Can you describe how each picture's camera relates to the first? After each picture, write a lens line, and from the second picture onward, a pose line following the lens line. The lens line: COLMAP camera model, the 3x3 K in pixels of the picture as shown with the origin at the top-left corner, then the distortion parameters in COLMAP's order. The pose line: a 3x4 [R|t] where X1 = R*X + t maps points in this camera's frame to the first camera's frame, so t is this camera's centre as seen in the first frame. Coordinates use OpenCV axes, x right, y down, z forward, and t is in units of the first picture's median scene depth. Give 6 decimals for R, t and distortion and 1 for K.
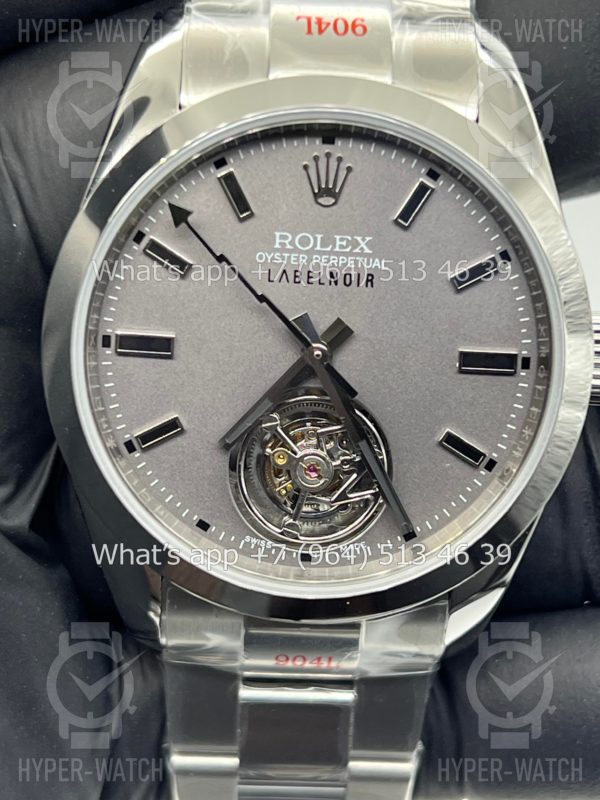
lens RADIAL K [[1924.5, 0, 298.8], [0, 1924.5, 396.6], [0, 0, 1]] dist [0.224624, 0.000000]
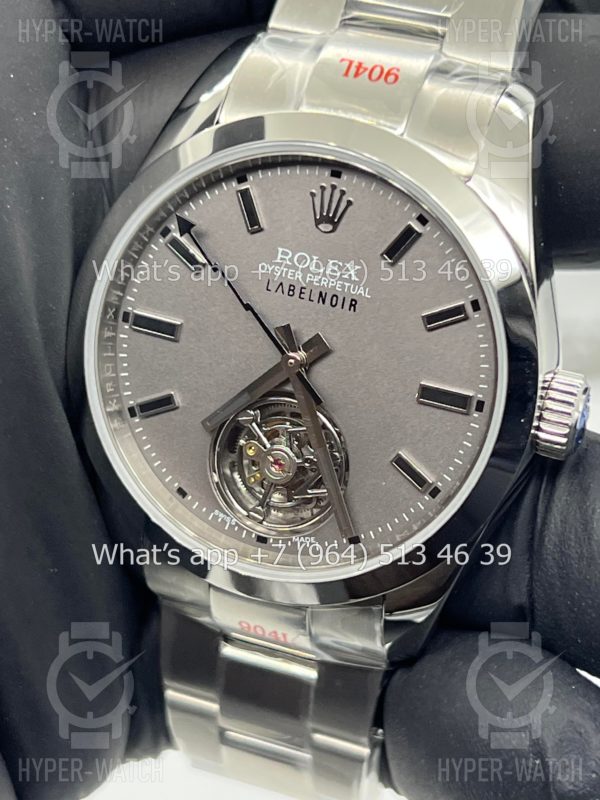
lens RADIAL K [[1924.5, 0, 298.1], [0, 1924.5, 402.9], [0, 0, 1]] dist [0.224624, 0.000000]
pose [[0.935222, 0.189671, -0.298973, 0.345349], [-0.183560, 0.981803, 0.048668, -0.052970], [0.302764, 0.009364, 0.953020, -0.057274]]
